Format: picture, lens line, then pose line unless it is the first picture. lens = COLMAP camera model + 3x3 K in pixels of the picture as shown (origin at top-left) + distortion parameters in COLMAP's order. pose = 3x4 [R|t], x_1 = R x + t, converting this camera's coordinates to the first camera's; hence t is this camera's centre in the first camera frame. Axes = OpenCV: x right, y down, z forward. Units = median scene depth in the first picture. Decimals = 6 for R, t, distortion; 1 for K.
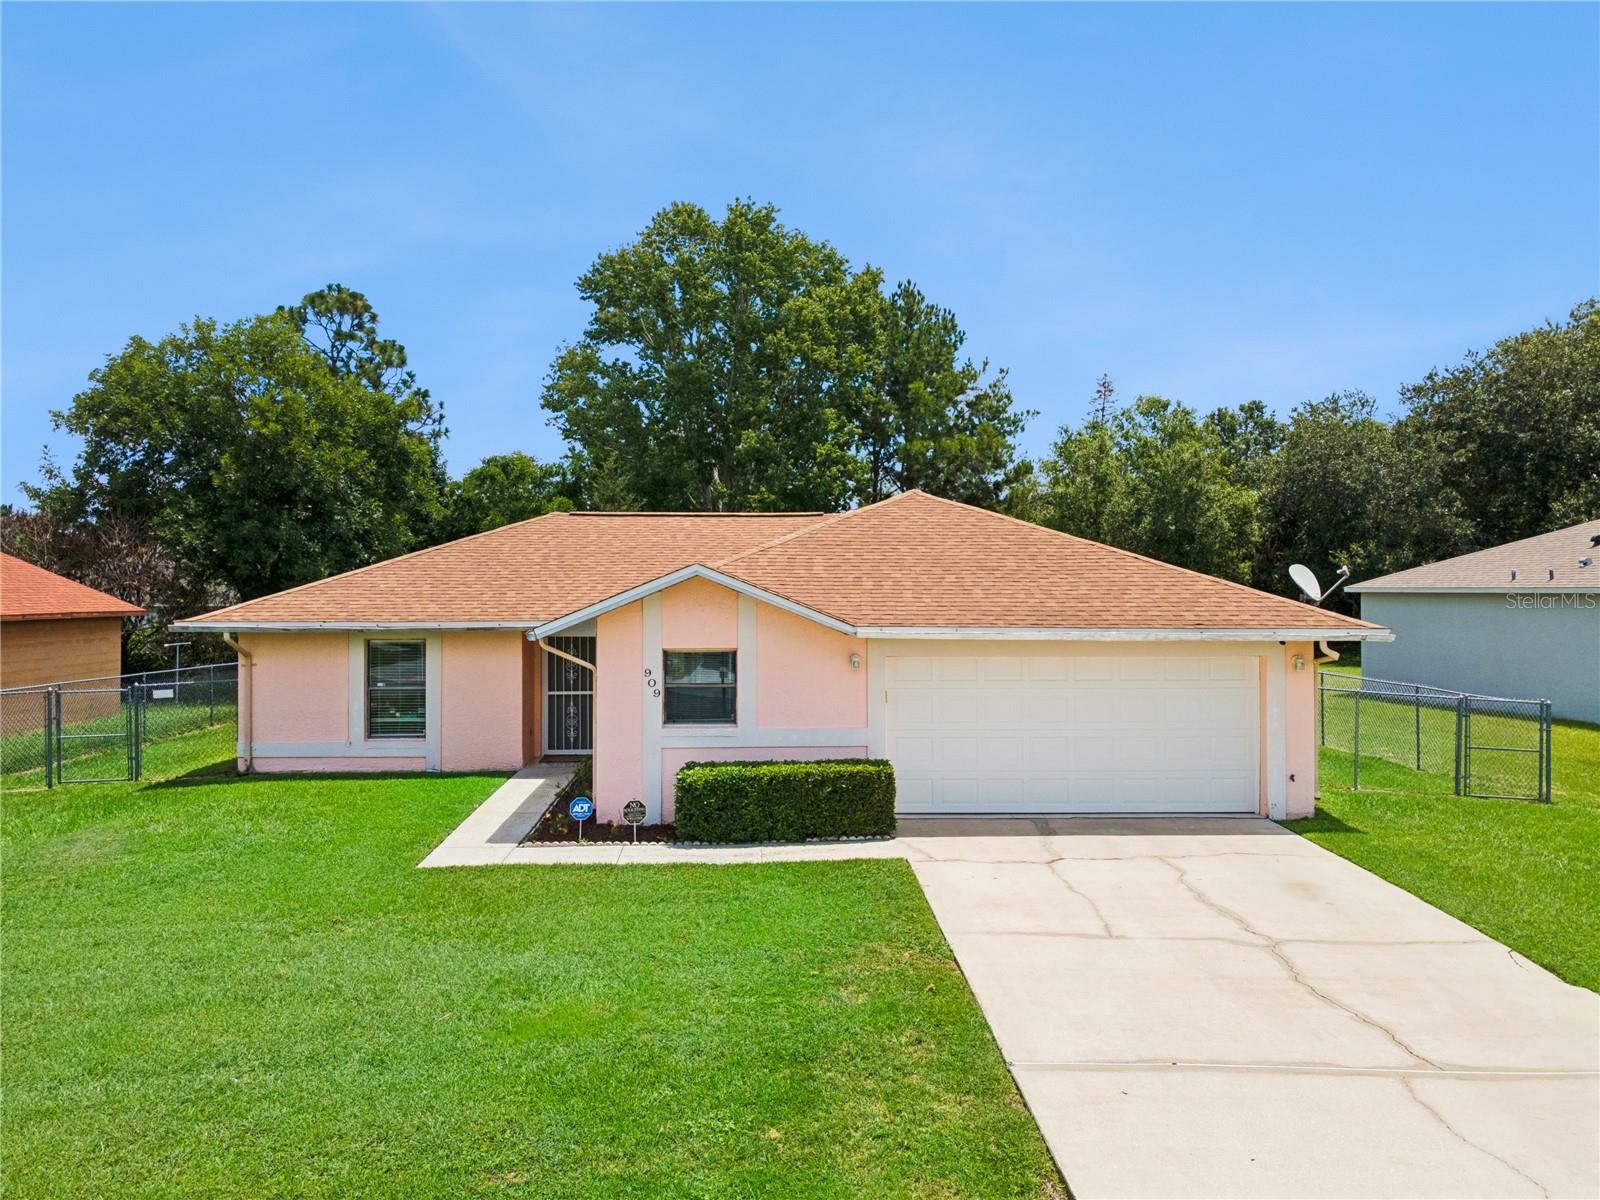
lens RADIAL K [[1207.2, 0, 844.6], [0, 1207.2, 602.5], [0, 0, 1]] dist [0.031217, -0.006382]
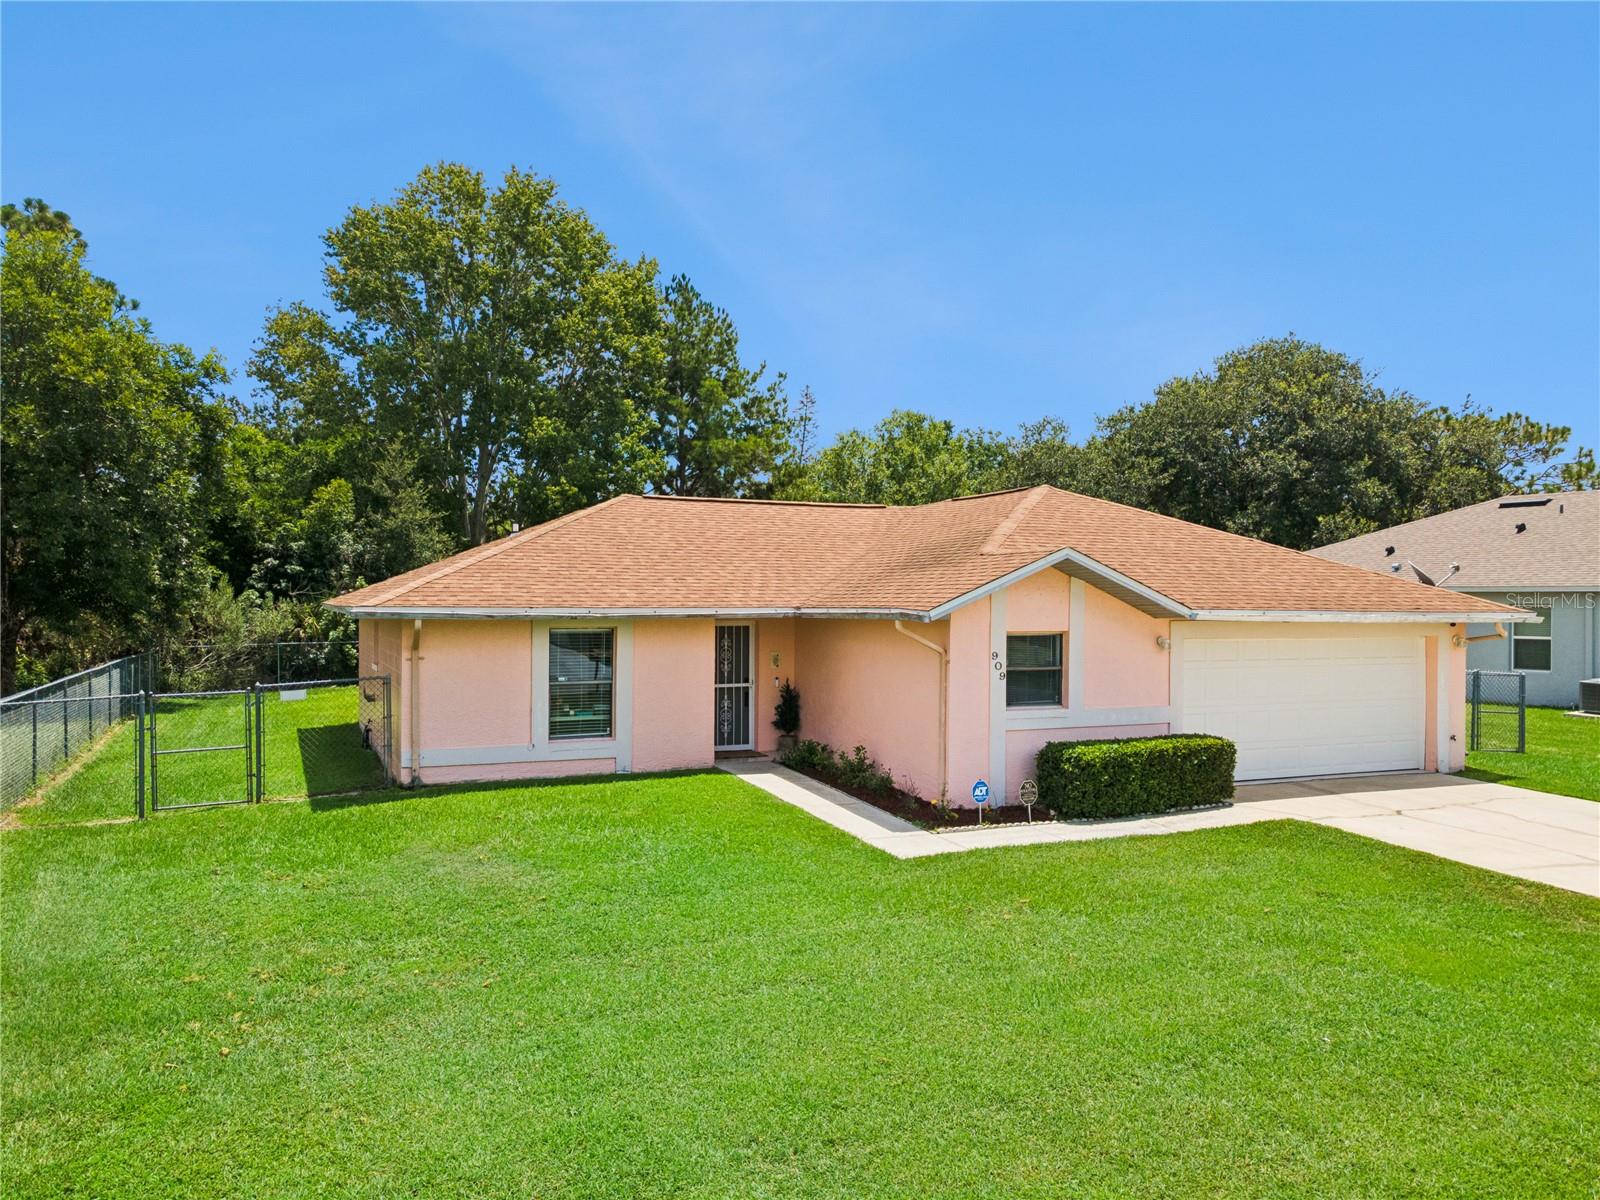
lens RADIAL K [[1207.2, 0, 844.6], [0, 1207.2, 602.5], [0, 0, 1]] dist [0.031217, -0.006382]
pose [[0.923873, 0.004894, 0.382667, -0.523649], [-0.002581, 0.999975, -0.006556, 0.016672], [-0.382690, 0.005069, 0.923863, 0.098099]]
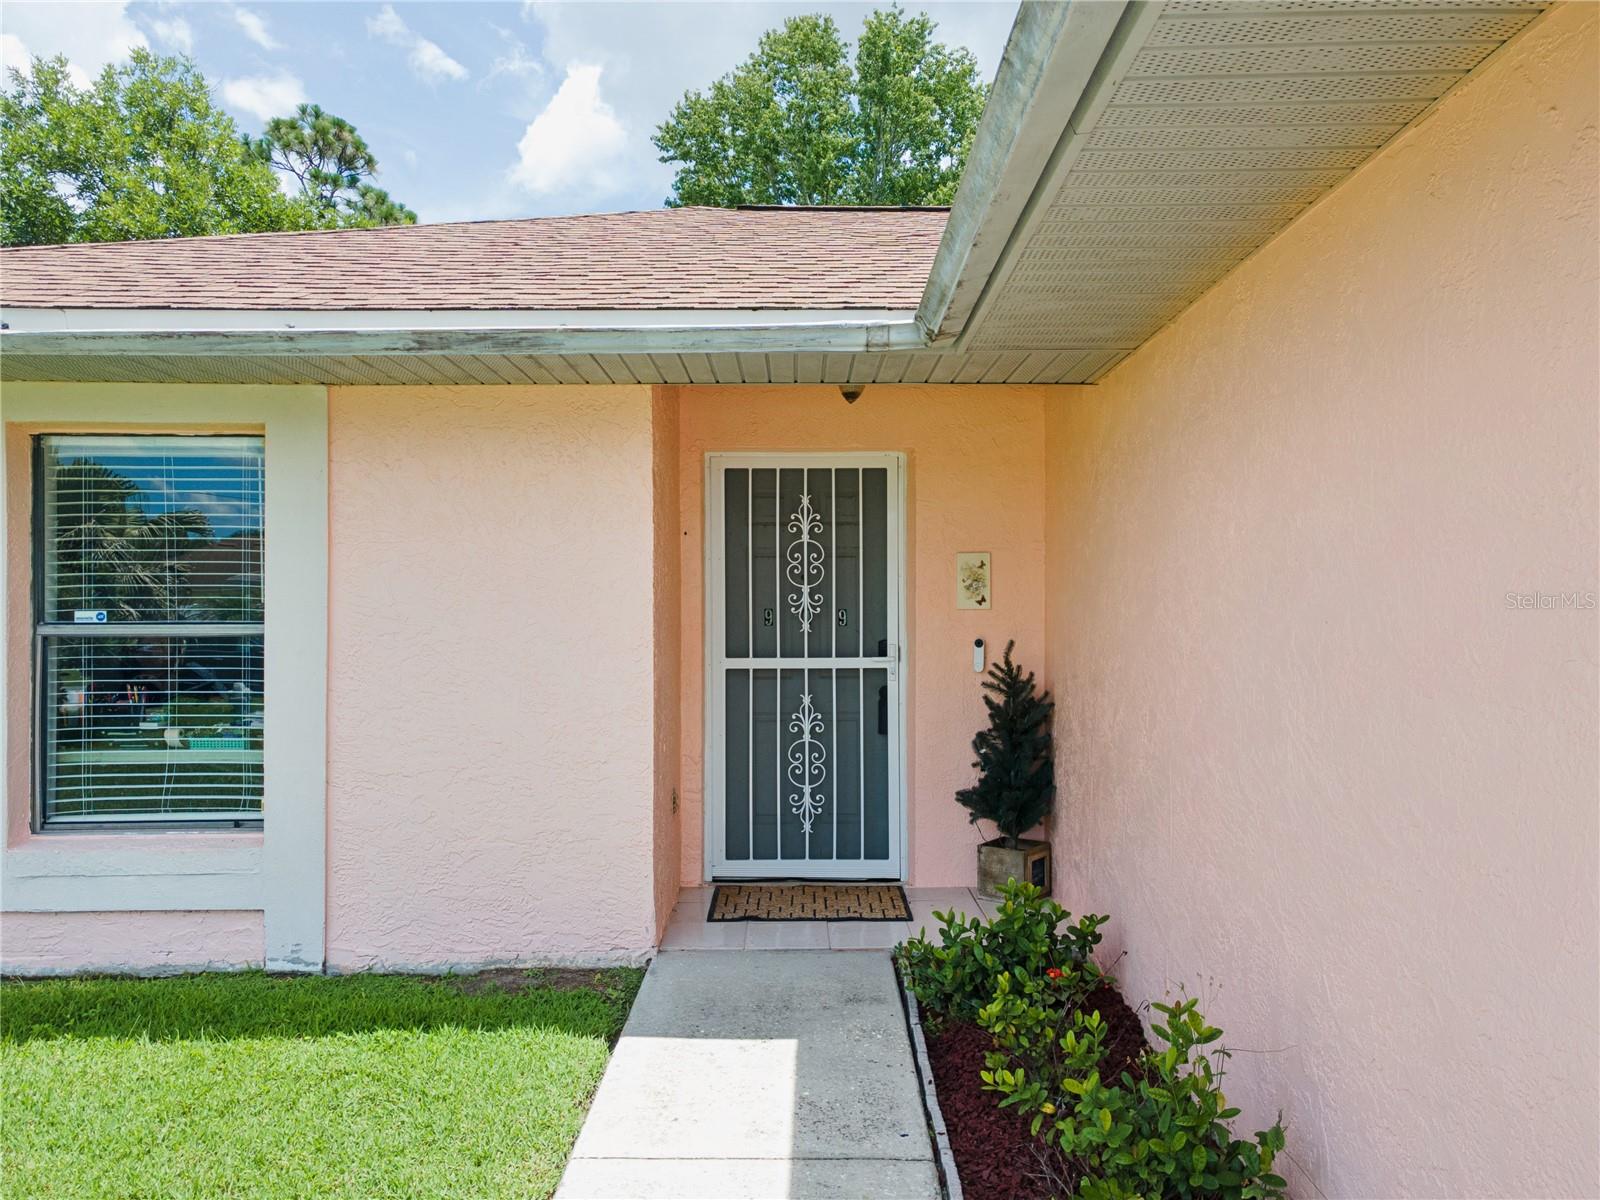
lens RADIAL K [[1149.8, 0, 805.0], [0, 1149.8, 649.6], [0, 0, 1]] dist [0.086462, 0.001270]
pose [[0.998079, 0.003092, -0.061874, -0.218479], [-0.001912, 0.999815, 0.019118, 0.069197], [0.061922, -0.018963, 0.997901, 0.759063]]
